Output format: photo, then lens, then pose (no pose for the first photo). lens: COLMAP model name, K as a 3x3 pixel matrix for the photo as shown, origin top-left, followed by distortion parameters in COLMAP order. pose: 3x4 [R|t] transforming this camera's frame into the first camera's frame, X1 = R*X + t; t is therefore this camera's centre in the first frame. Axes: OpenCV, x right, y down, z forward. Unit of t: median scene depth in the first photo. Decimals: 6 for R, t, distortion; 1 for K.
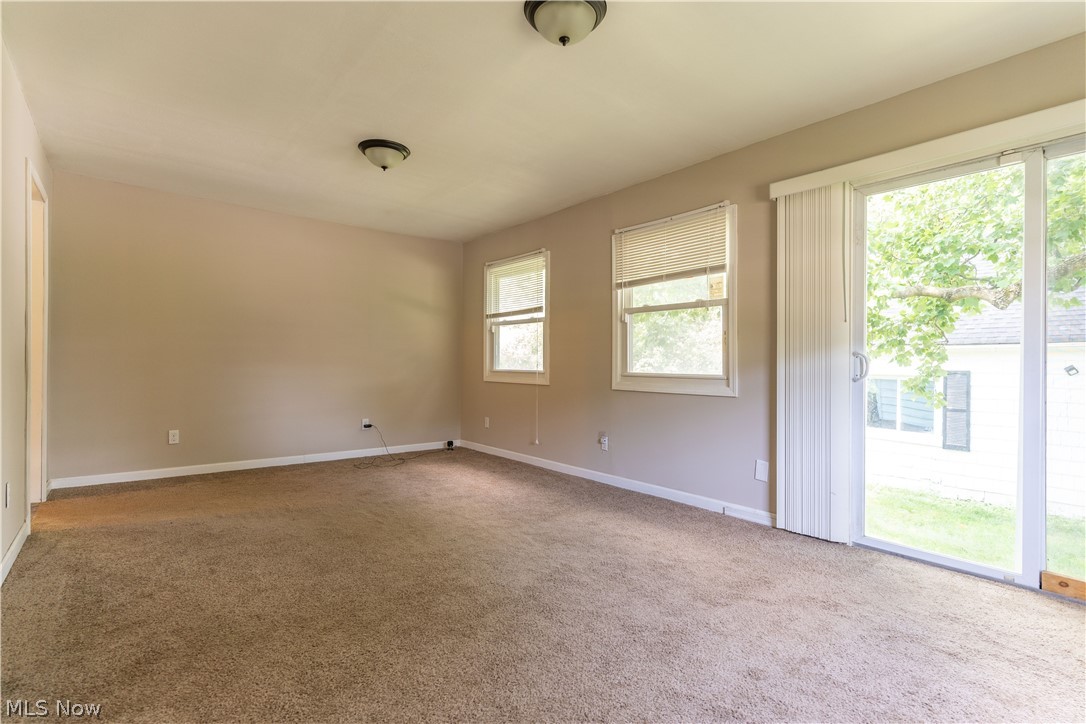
lens RADIAL K [[515.1, 0, 543.0], [0, 515.1, 362.0], [0, 0, 1]] dist [0.000188, 0.000094]
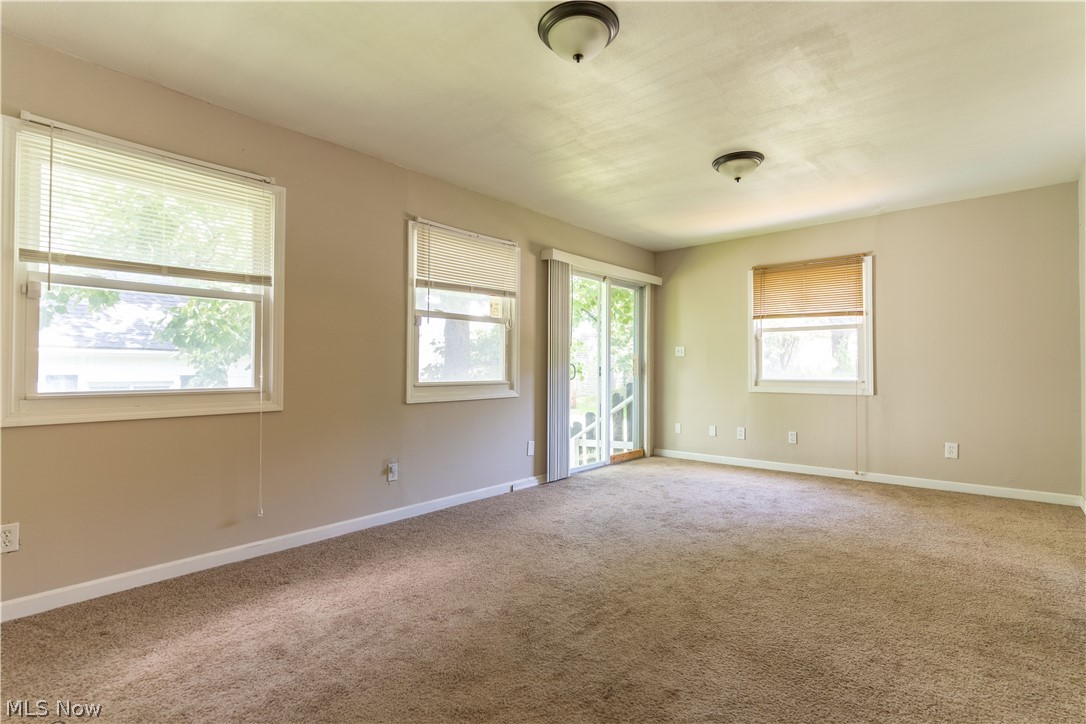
lens RADIAL K [[515.1, 0, 543.0], [0, 515.1, 362.0], [0, 0, 1]] dist [0.000188, 0.000094]
pose [[-0.161786, 0.004577, 0.986815, -0.765186], [-0.001464, 0.999987, -0.004878, -0.011205], [-0.986825, -0.002234, -0.161777, 0.963299]]
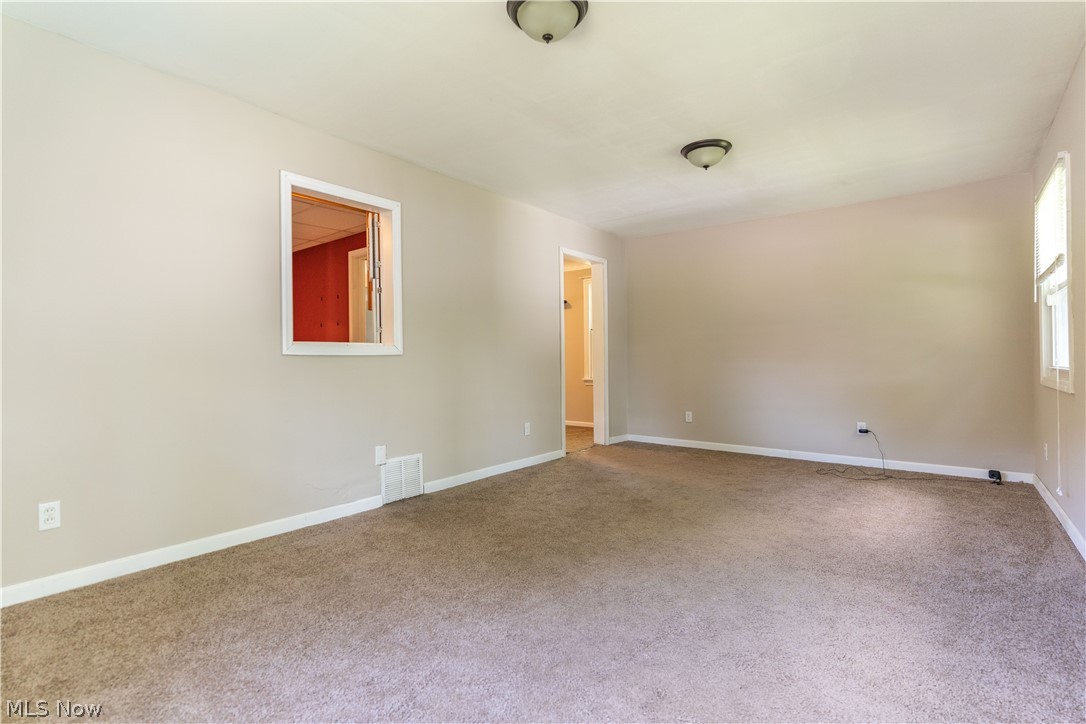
lens RADIAL K [[515.1, 0, 543.0], [0, 515.1, 362.0], [0, 0, 1]] dist [0.000188, 0.000094]
pose [[0.215981, -0.006012, -0.976379, 0.527206], [0.009205, 0.999949, -0.004121, 0.009534], [0.976354, -0.008098, 0.216025, 0.393956]]
